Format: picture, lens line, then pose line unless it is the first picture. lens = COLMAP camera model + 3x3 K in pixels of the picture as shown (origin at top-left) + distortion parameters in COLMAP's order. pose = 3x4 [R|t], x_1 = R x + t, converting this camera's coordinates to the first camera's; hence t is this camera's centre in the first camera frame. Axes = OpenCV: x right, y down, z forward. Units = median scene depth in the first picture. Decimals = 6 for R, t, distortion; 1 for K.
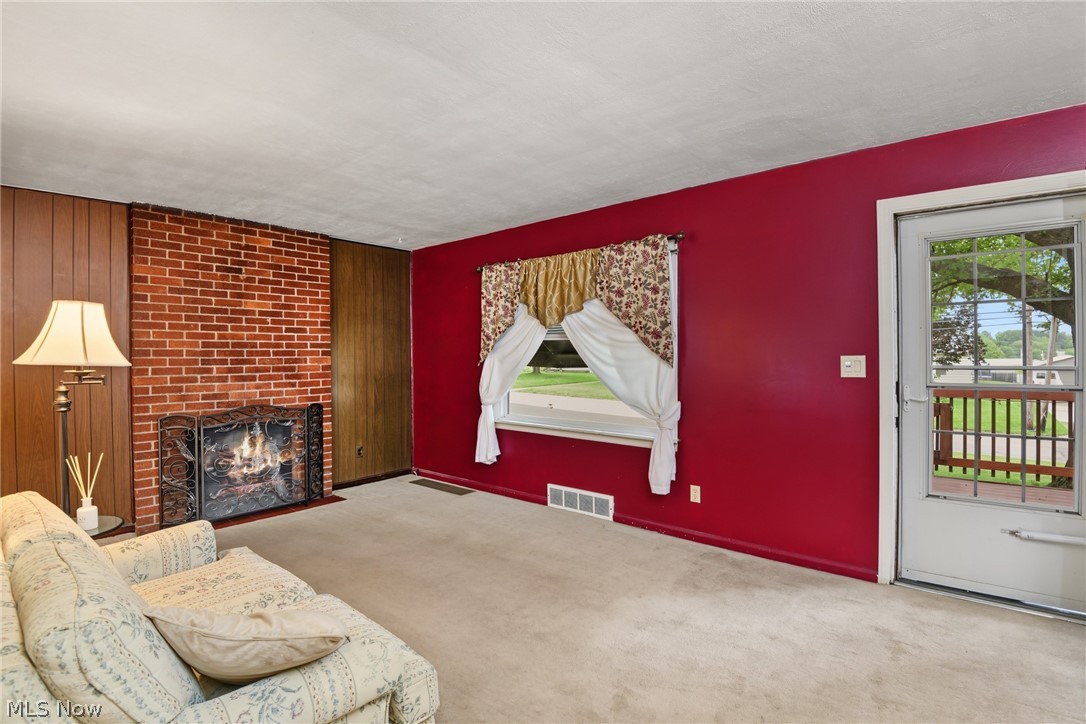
lens RADIAL K [[516.6, 0, 542.1], [0, 516.6, 358.8], [0, 0, 1]] dist [-0.053409, -0.000611]
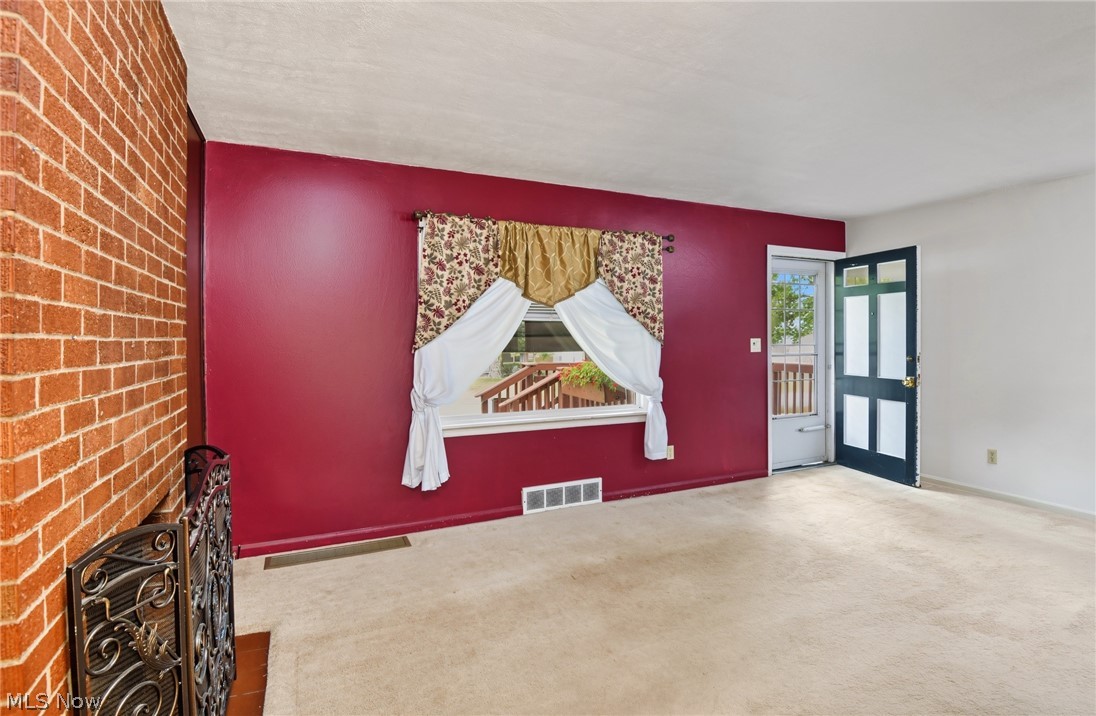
lens RADIAL K [[541.1, 0, 549.4], [0, 541.1, 334.2], [0, 0, 1]] dist [-0.049531, 0.000050]
pose [[0.409554, 0.007339, 0.912256, -0.916198], [0.005077, 0.999934, -0.010324, -0.003795], [-0.912272, 0.008859, 0.409490, 0.690856]]
